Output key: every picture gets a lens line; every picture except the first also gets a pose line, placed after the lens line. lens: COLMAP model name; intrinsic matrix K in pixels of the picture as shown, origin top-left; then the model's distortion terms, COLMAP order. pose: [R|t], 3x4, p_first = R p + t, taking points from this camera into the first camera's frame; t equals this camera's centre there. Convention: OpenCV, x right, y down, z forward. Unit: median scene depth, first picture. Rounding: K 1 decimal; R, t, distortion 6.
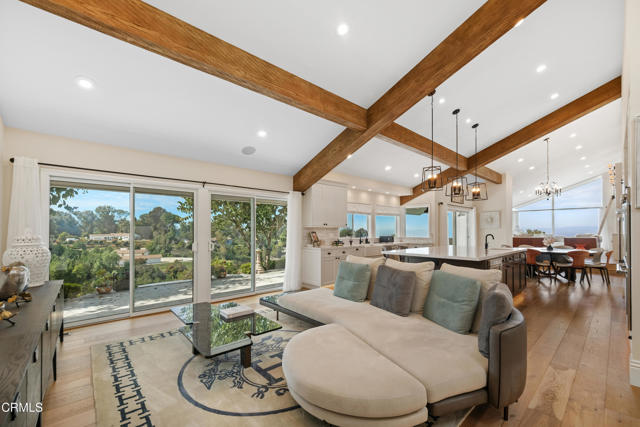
lens RADIAL K [[264.0, 0, 320.5], [0, 264.0, 227.6], [0, 0, 1]] dist [0.001018, -0.000219]
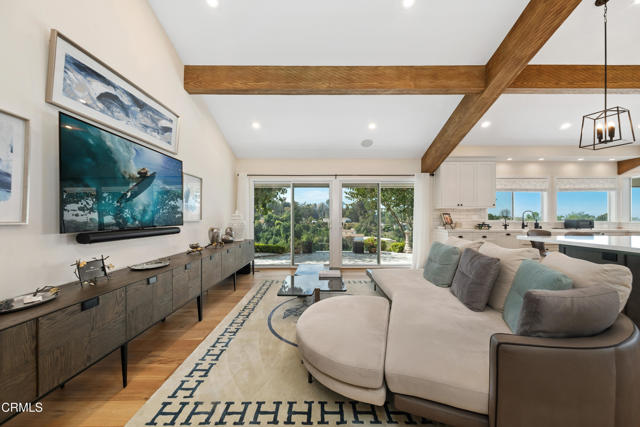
lens RADIAL K [[236.1, 0, 319.9], [0, 236.1, 214.8], [0, 0, 1]] dist [-0.000378, -0.000257]
pose [[0.742352, -0.001964, -0.670007, 0.160283], [0.006812, 0.999966, 0.004616, 0.011372], [0.669976, -0.007991, 0.742340, 0.050624]]
